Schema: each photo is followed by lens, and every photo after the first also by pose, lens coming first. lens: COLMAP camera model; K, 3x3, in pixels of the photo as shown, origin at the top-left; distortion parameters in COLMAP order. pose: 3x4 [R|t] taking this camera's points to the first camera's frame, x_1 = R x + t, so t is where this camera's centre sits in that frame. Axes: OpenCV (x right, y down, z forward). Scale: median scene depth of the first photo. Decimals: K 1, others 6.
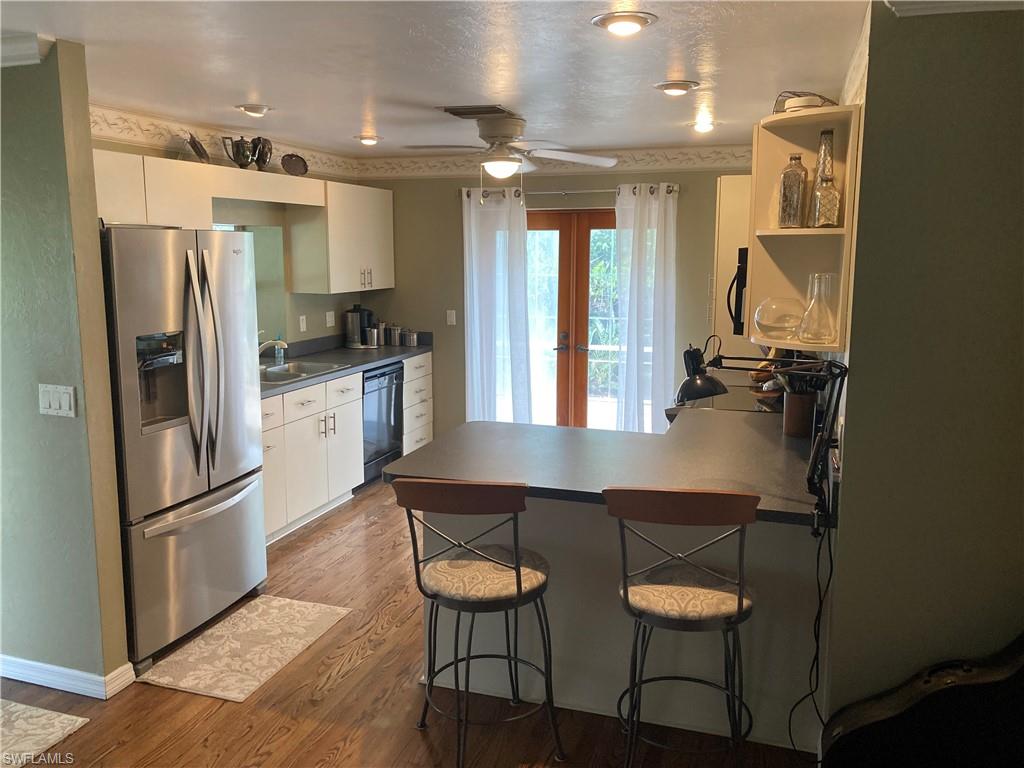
lens RADIAL K [[843.5, 0, 515.2], [0, 843.5, 381.7], [0, 0, 1]] dist [0.028636, -0.023923]
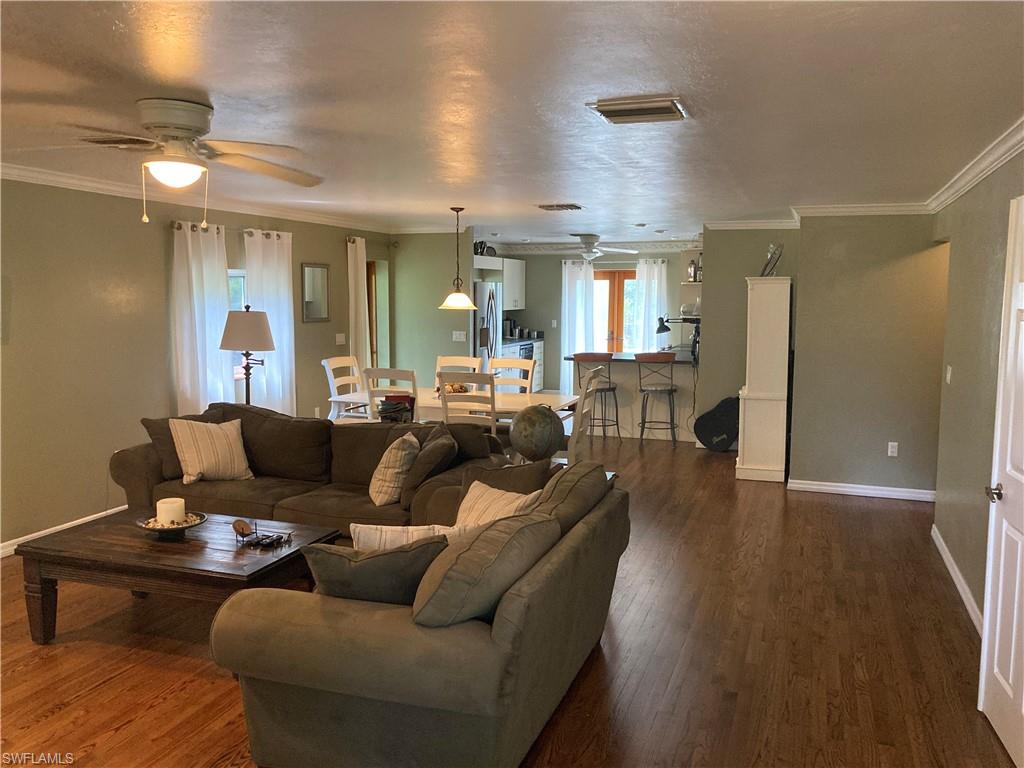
lens RADIAL K [[843.5, 0, 508.9], [0, 843.5, 386.2], [0, 0, 1]] dist [0.028636, -0.023923]
pose [[0.999543, 0.005597, -0.029695, -0.130383], [-0.006936, 0.998955, -0.045172, 0.173071], [0.029411, 0.045358, 0.998538, -1.050799]]
